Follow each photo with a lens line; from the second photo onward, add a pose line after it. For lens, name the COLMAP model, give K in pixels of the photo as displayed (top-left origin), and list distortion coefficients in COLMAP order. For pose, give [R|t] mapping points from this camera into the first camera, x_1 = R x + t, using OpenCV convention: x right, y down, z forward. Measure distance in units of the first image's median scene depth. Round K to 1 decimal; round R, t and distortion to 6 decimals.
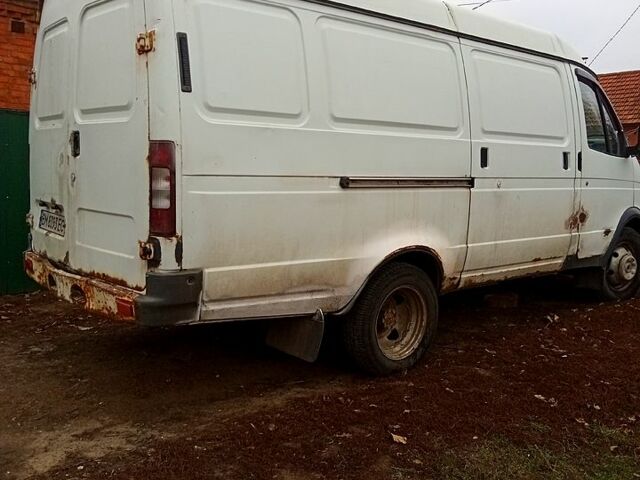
lens RADIAL K [[645.7, 0, 320.0], [0, 645.7, 240.0], [0, 0, 1]] dist [0.010681, 0.022159]
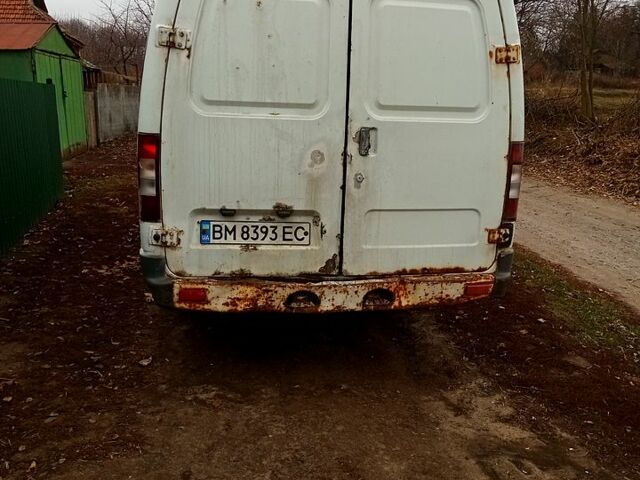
lens RADIAL K [[558.8, 0, 320.0], [0, 558.8, 240.0], [0, 0, 1]] dist [0.002880, -0.001618]
pose [[0.515049, -0.195132, 0.834655, -1.320907], [0.087654, 0.980629, 0.175169, -0.186558], [-0.852667, -0.017059, 0.522175, 0.764374]]
